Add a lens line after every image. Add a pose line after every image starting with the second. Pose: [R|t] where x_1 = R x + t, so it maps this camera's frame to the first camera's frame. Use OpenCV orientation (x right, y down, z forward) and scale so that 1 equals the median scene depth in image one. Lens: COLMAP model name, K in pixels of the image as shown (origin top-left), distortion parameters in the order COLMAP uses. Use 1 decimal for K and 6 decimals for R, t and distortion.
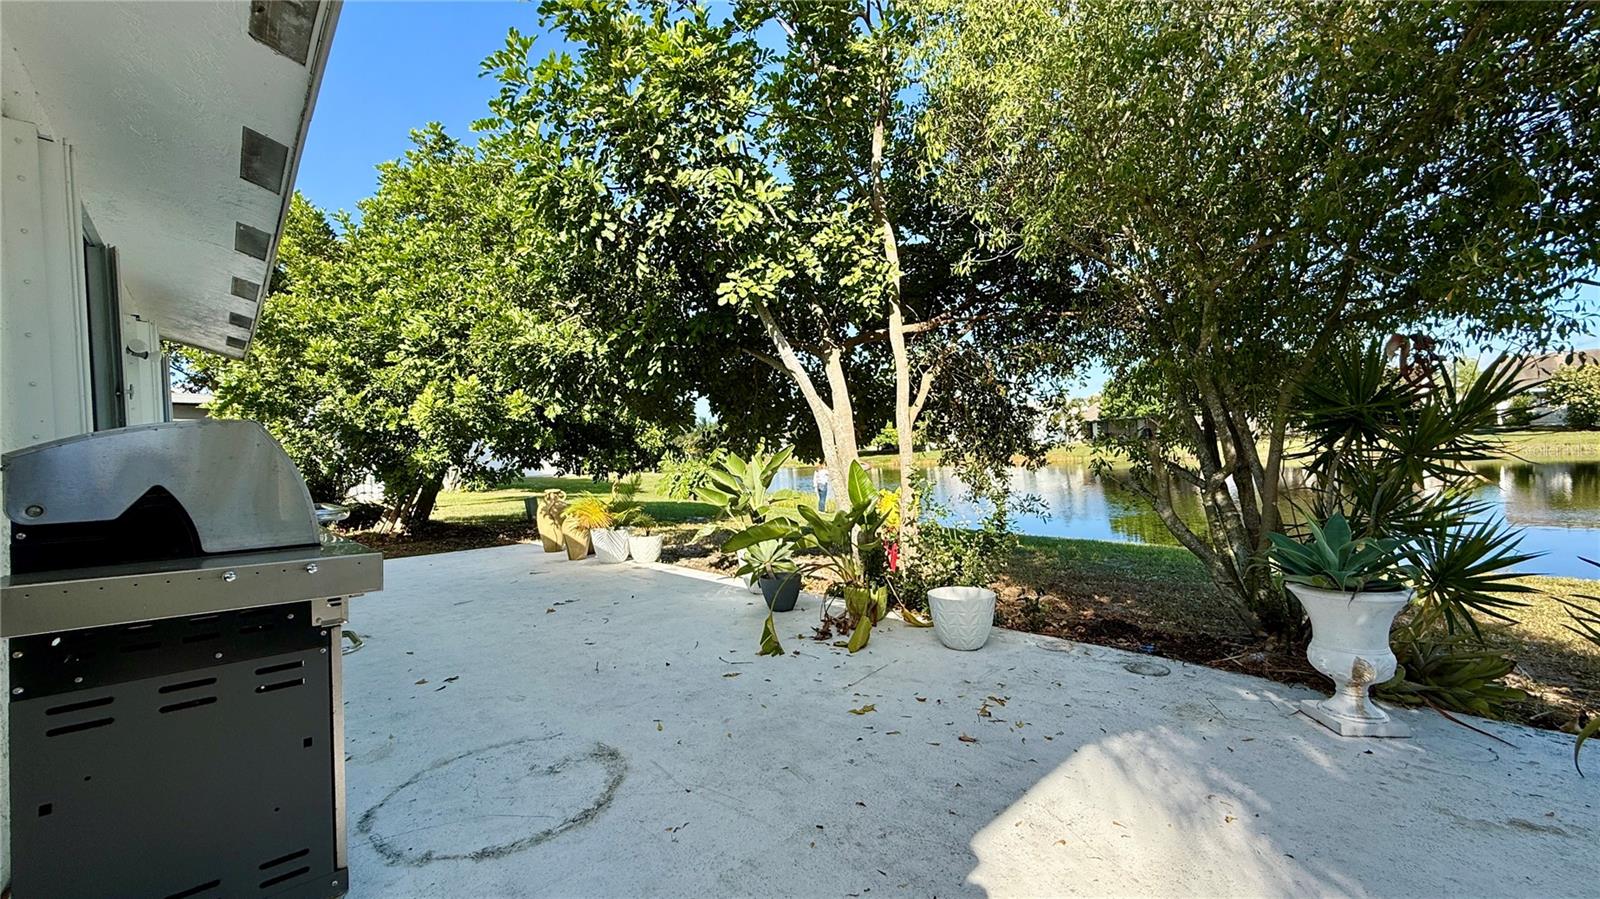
lens RADIAL K [[637.1, 0, 800.7], [0, 637.1, 448.2], [0, 0, 1]] dist [-0.001336, 0.000603]
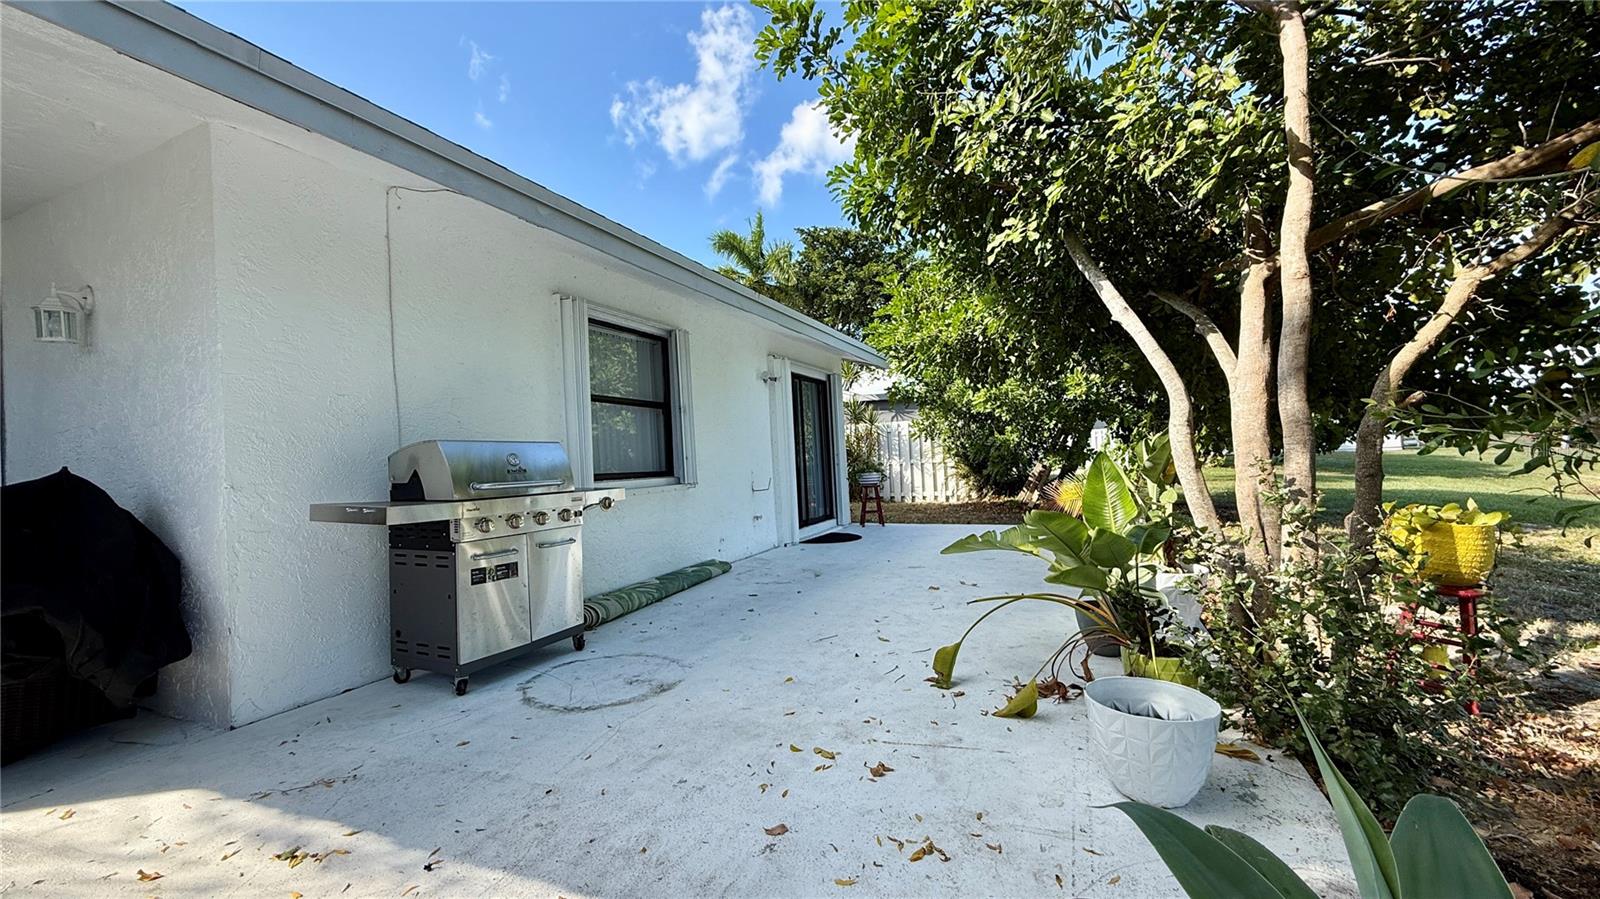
lens RADIAL K [[637.1, 0, 802.1], [0, 637.1, 448.8], [0, 0, 1]] dist [-0.001336, 0.000603]
pose [[0.417201, 0.017797, -0.908640, 1.058566], [0.024480, 0.999225, 0.030811, -0.032977], [0.908484, -0.035098, 0.416442, 0.817271]]
